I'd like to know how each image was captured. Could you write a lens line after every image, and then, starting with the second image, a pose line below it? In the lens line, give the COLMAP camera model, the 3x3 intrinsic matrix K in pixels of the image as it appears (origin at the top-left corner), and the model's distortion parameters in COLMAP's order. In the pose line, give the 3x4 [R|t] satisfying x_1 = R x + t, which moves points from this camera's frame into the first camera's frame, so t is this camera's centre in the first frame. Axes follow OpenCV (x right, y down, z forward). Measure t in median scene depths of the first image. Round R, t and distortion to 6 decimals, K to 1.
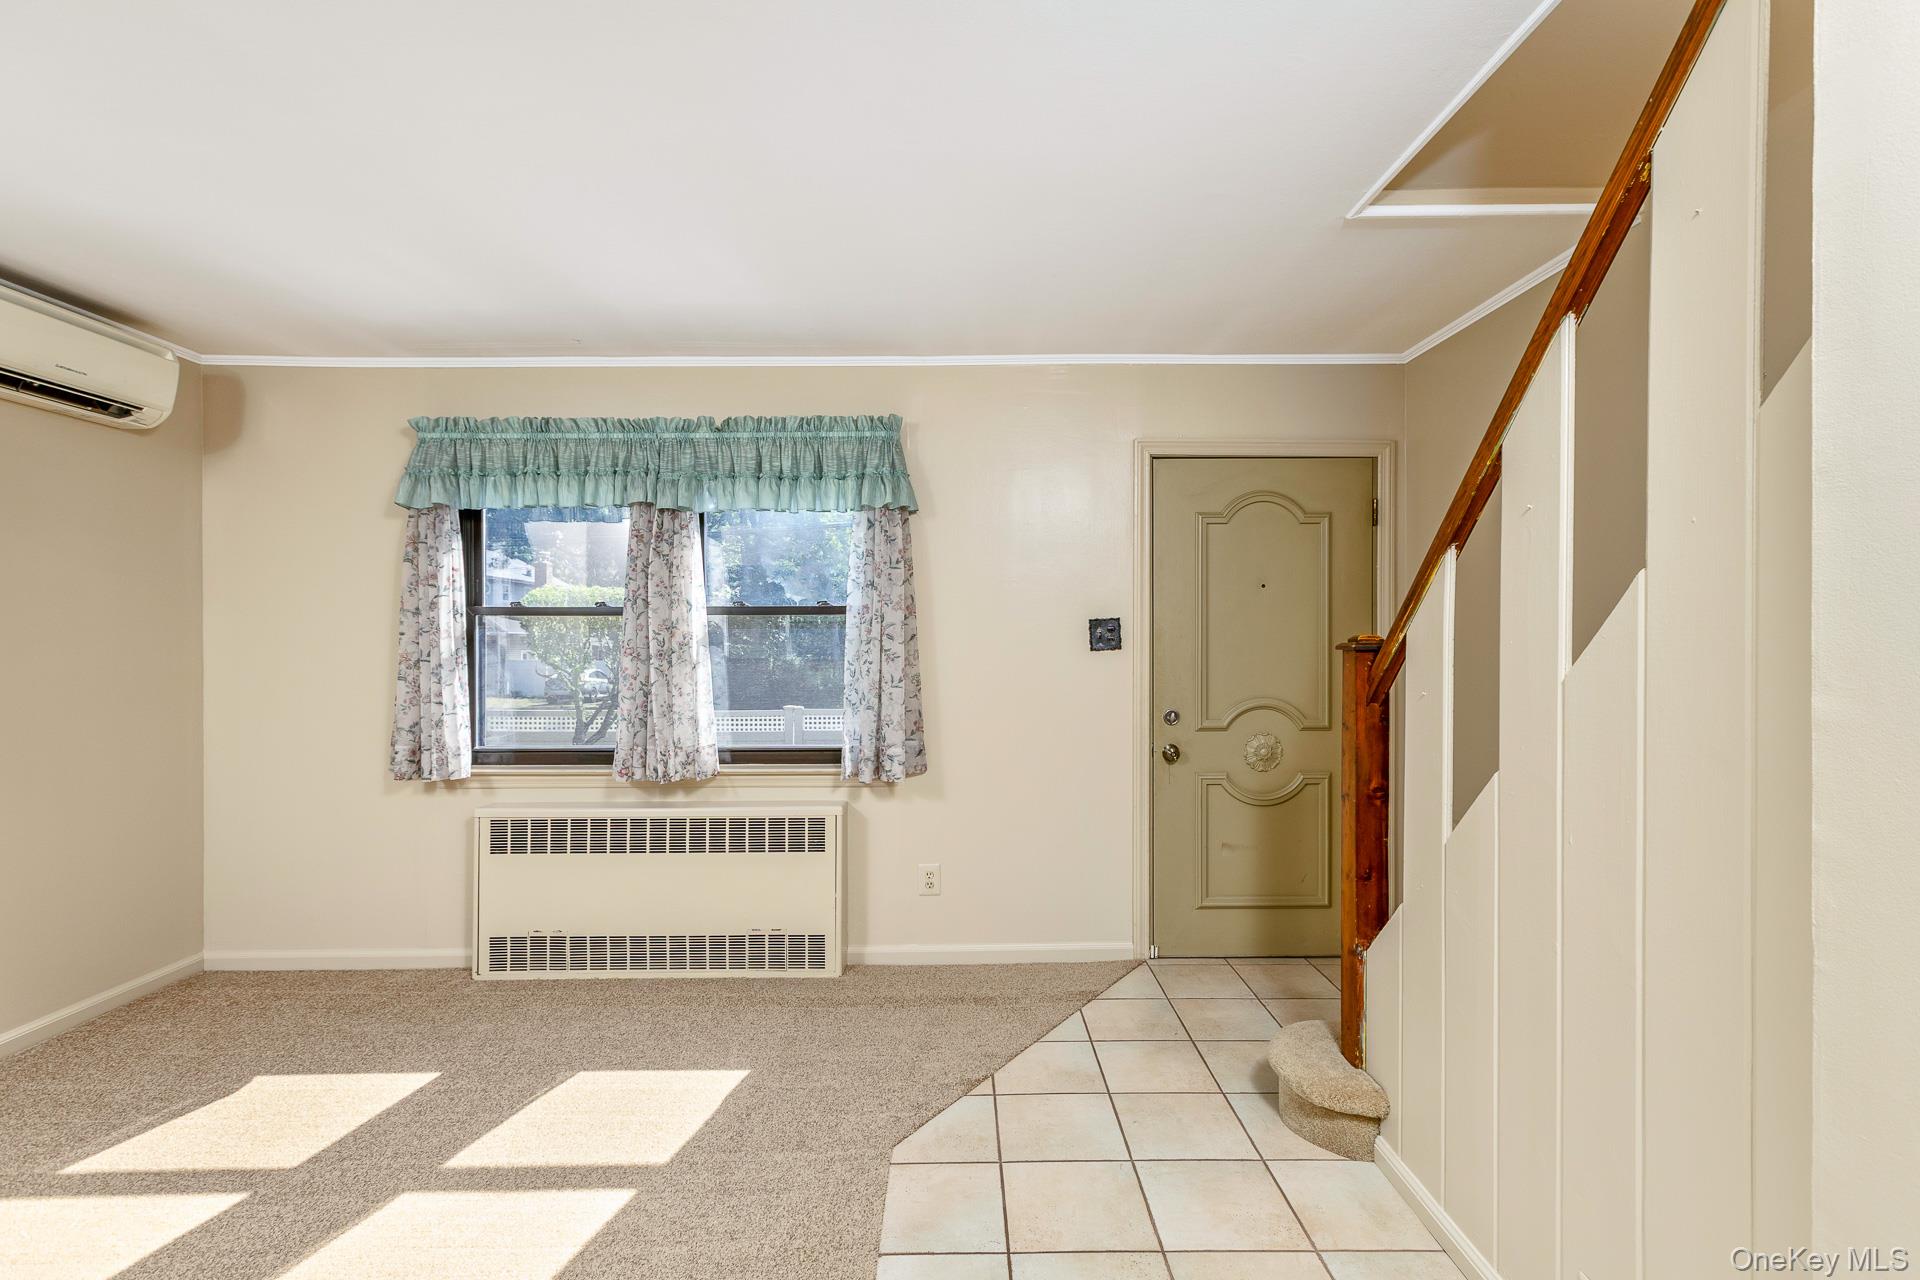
lens RADIAL K [[880.3, 0, 979.1], [0, 880.3, 631.8], [0, 0, 1]] dist [-0.003248, 0.000231]
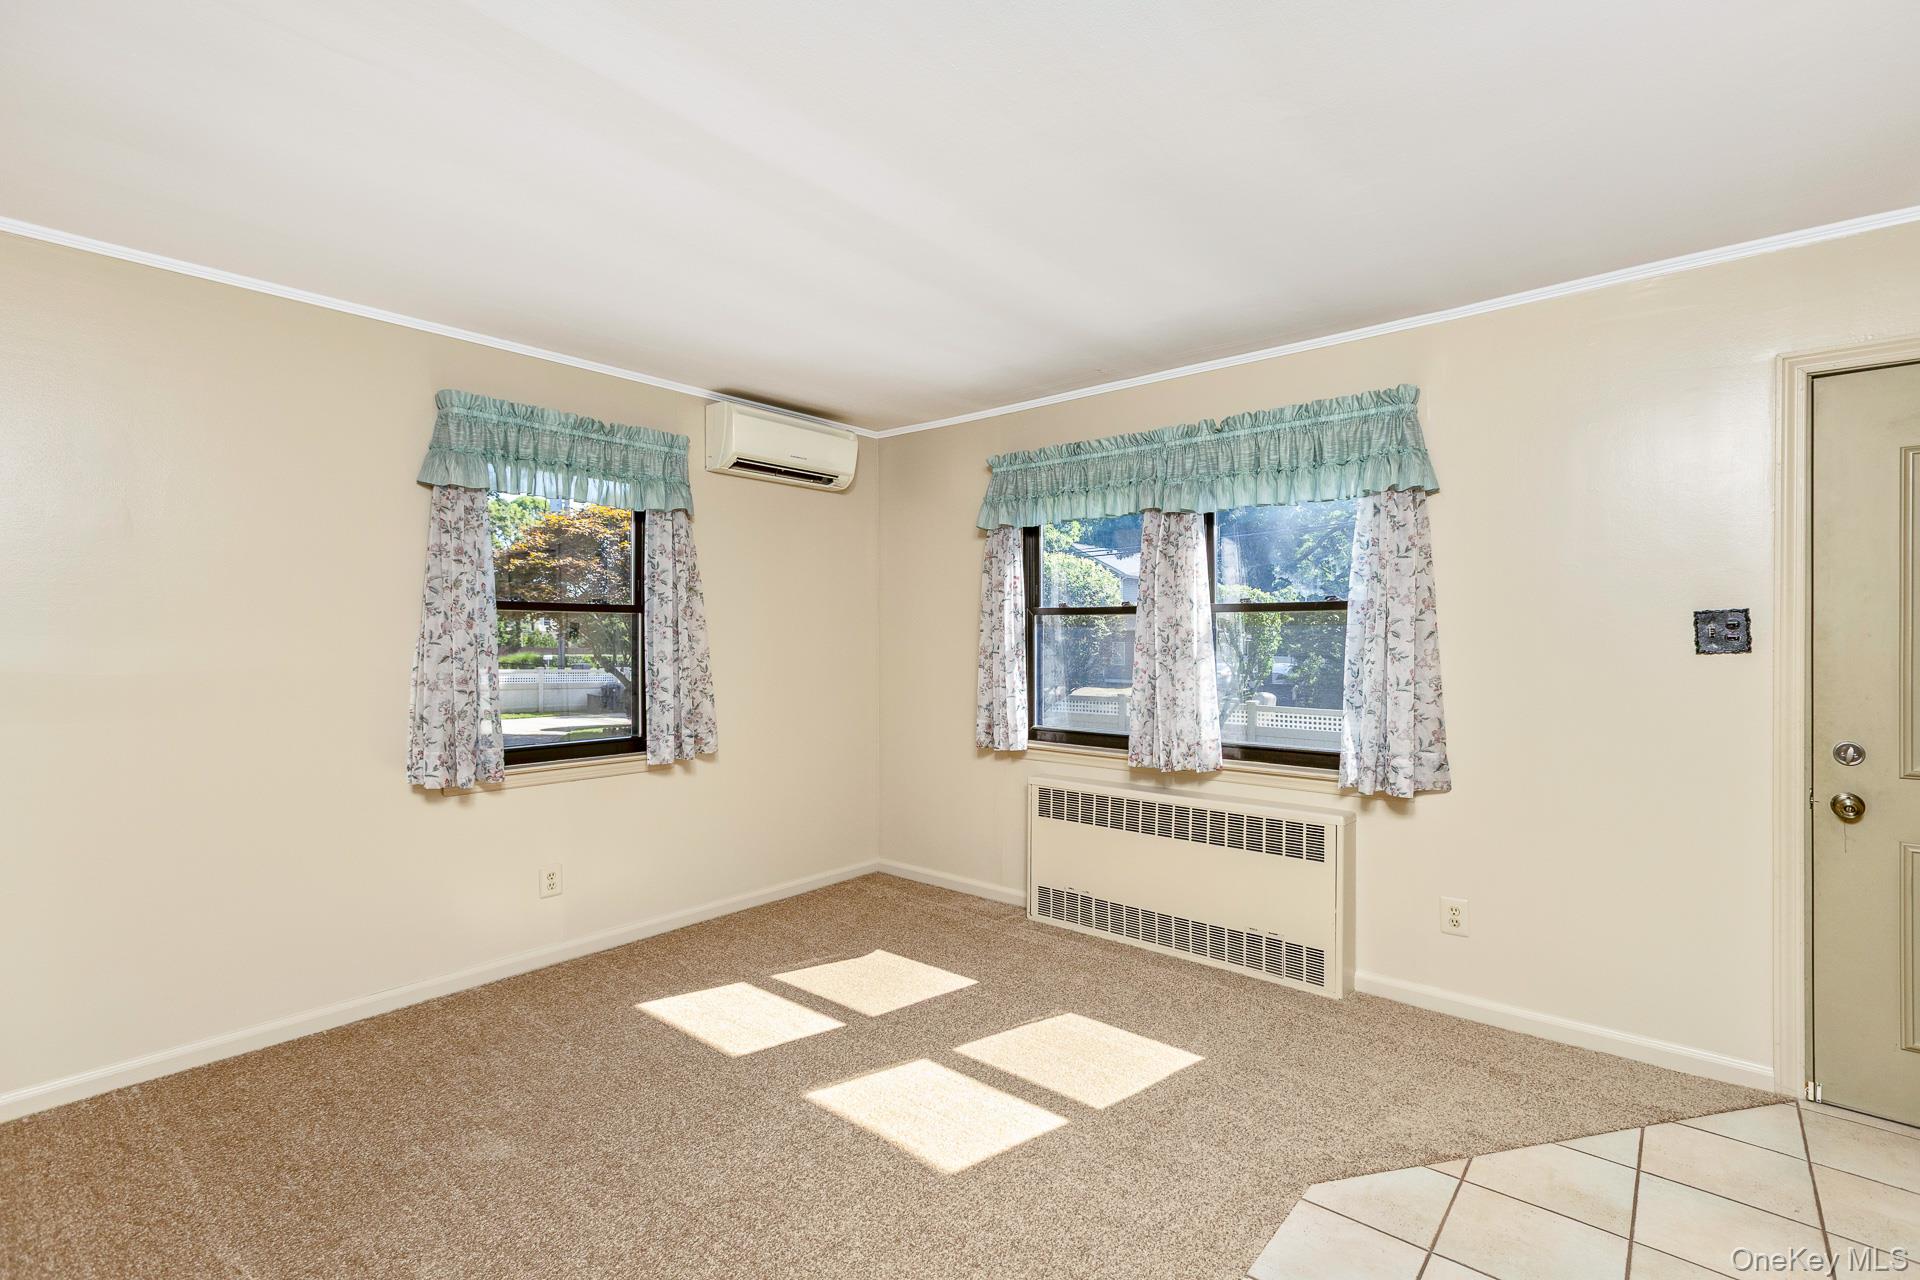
lens RADIAL K [[880.3, 0, 951.3], [0, 880.3, 625.0], [0, 0, 1]] dist [-0.003248, 0.000231]
pose [[0.744325, -0.003906, -0.667806, 0.155658], [0.000869, 0.999988, -0.004881, 0.000362], [0.667817, 0.003052, 0.744319, 0.034258]]
